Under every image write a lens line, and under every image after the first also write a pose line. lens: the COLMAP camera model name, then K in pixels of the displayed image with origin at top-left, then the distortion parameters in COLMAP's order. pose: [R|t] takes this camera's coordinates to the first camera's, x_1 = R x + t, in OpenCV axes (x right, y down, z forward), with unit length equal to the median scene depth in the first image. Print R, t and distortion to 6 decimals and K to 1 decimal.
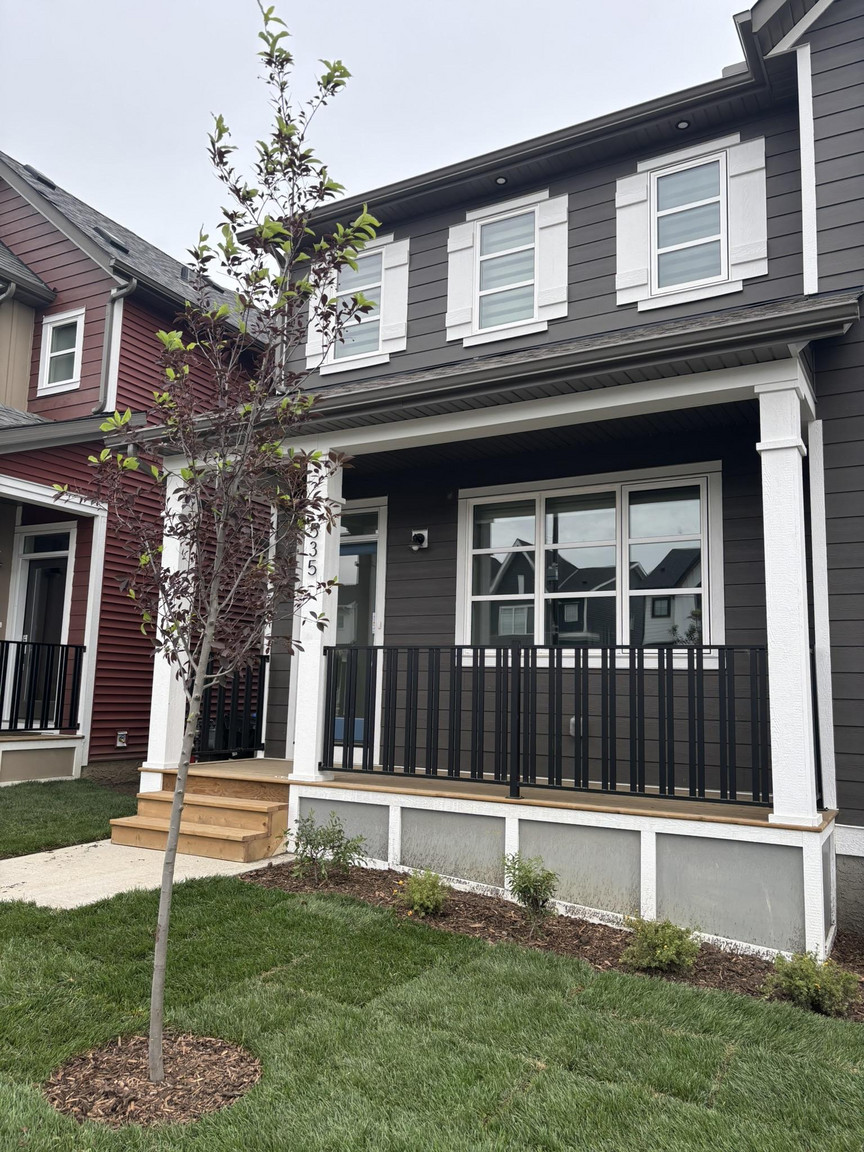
lens RADIAL K [[866.8, 0, 405.5], [0, 866.8, 572.7], [0, 0, 1]] dist [0.038984, -0.002650]
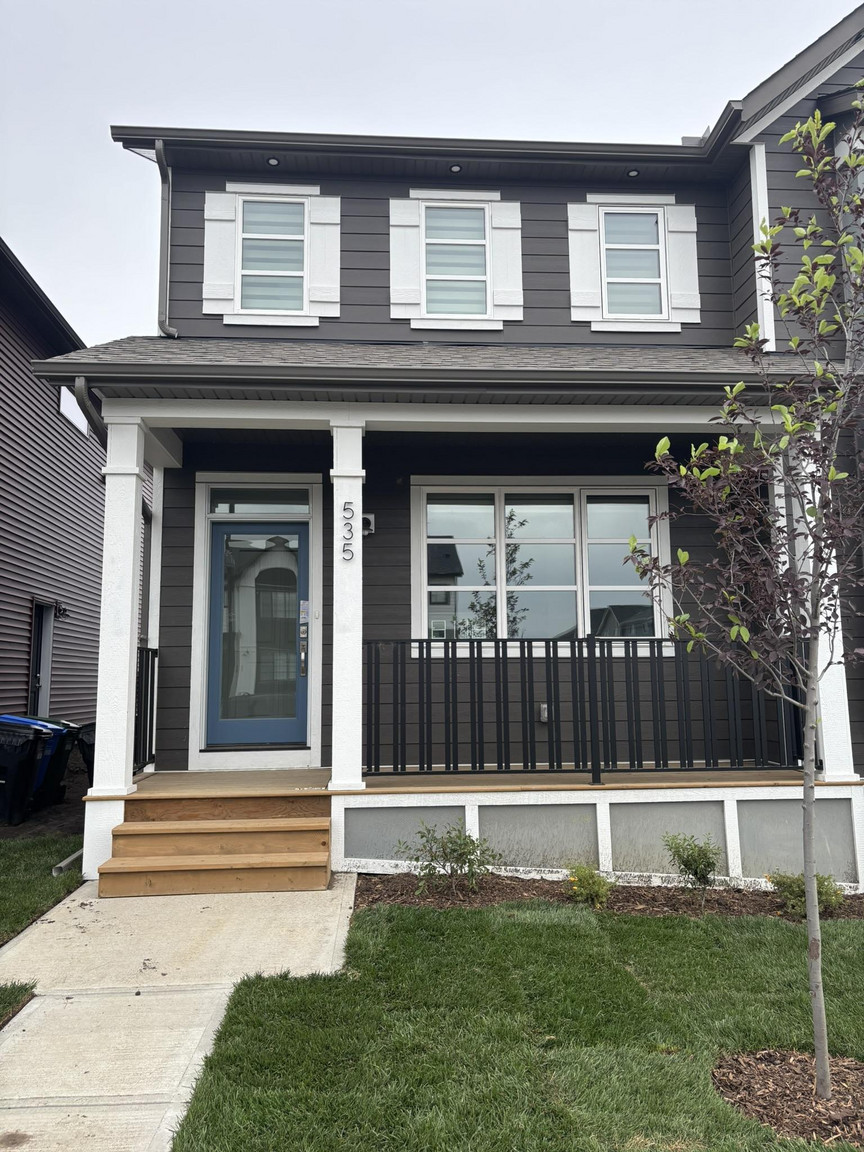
lens RADIAL K [[866.8, 0, 428.0], [0, 866.8, 576.0], [0, 0, 1]] dist [0.038984, -0.002650]
pose [[0.830519, 0.035963, 0.555828, -0.501045], [-0.046034, 0.998931, 0.004152, 0.012004], [-0.555085, -0.029035, 0.831287, 0.200043]]
